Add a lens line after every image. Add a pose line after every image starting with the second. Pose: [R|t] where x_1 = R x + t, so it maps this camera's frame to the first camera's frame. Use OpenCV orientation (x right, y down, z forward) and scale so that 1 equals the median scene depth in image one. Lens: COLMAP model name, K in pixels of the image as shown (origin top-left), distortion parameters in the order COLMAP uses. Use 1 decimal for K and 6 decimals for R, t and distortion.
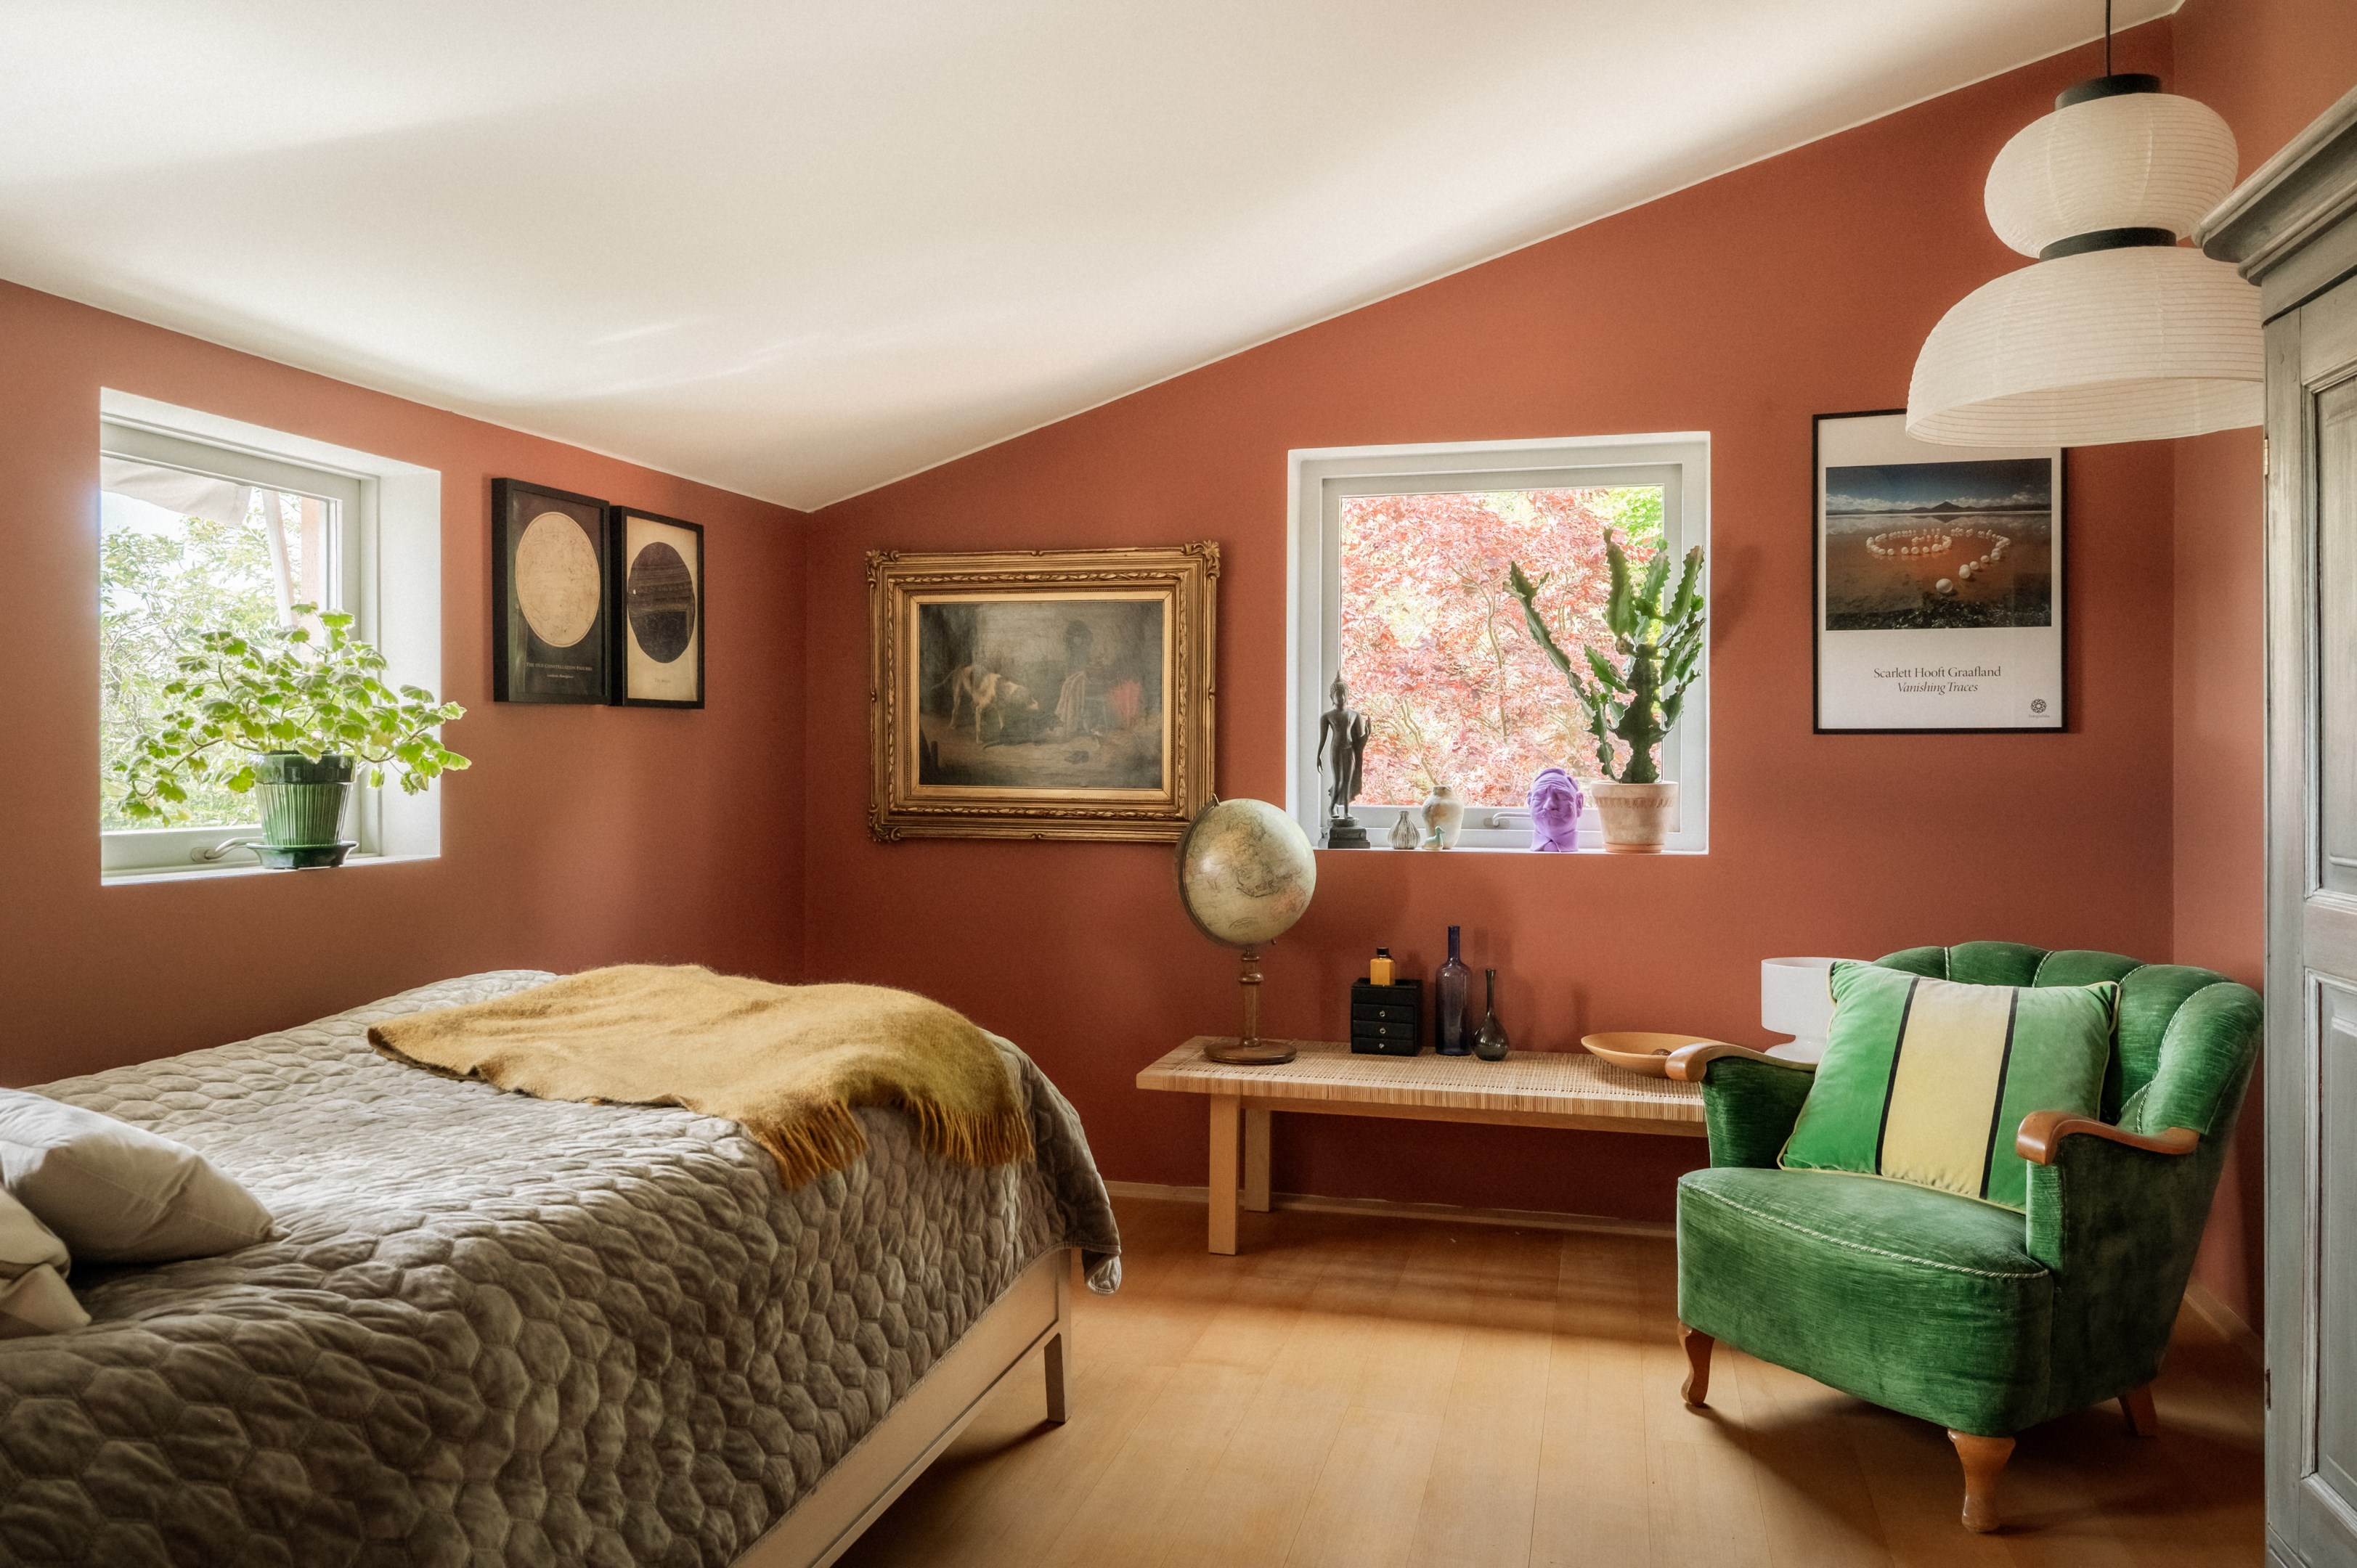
lens RADIAL K [[1677.1, 0, 1176.8], [0, 1677.1, 774.4], [0, 0, 1]] dist [-0.000492, 0.000046]
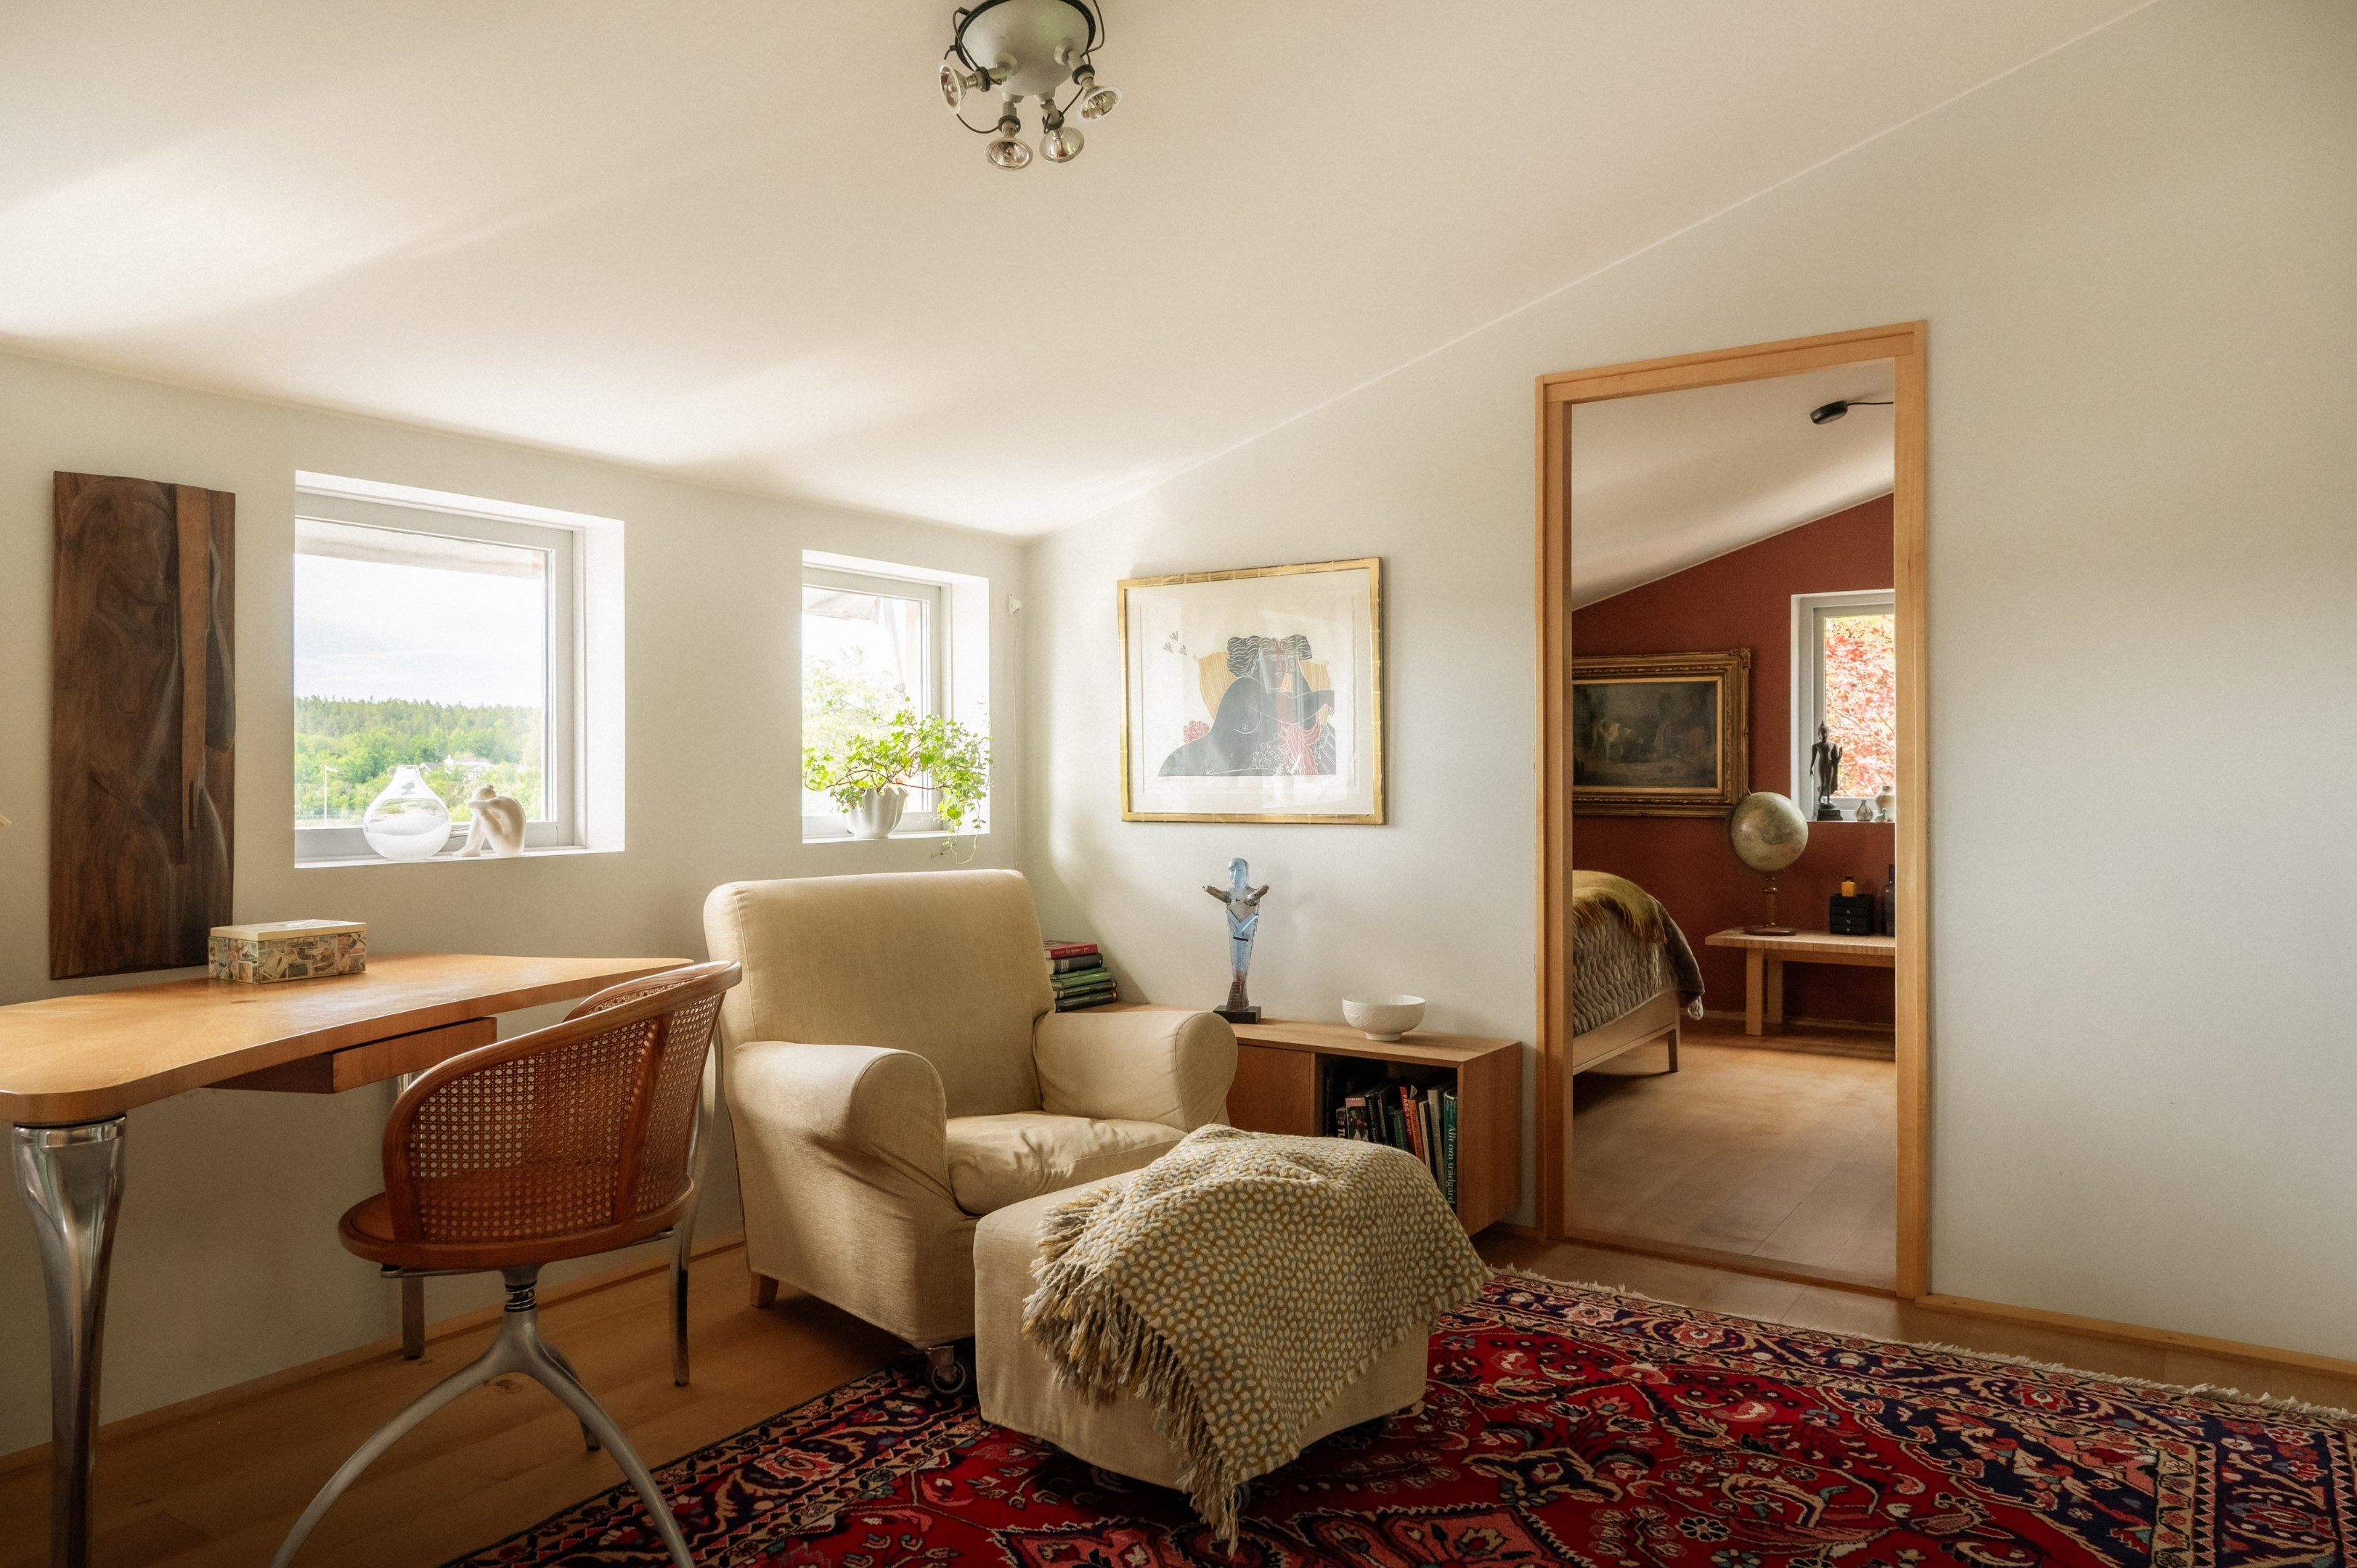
lens RADIAL K [[1607.1, 0, 1182.8], [0, 1607.1, 772.8], [0, 0, 1]] dist [-0.004332, -0.000162]
pose [[0.951524, -0.004714, -0.307537, -0.023973], [-0.000198, 0.999873, -0.015938, 0.020831], [0.307573, 0.015226, 0.951403, -0.804470]]
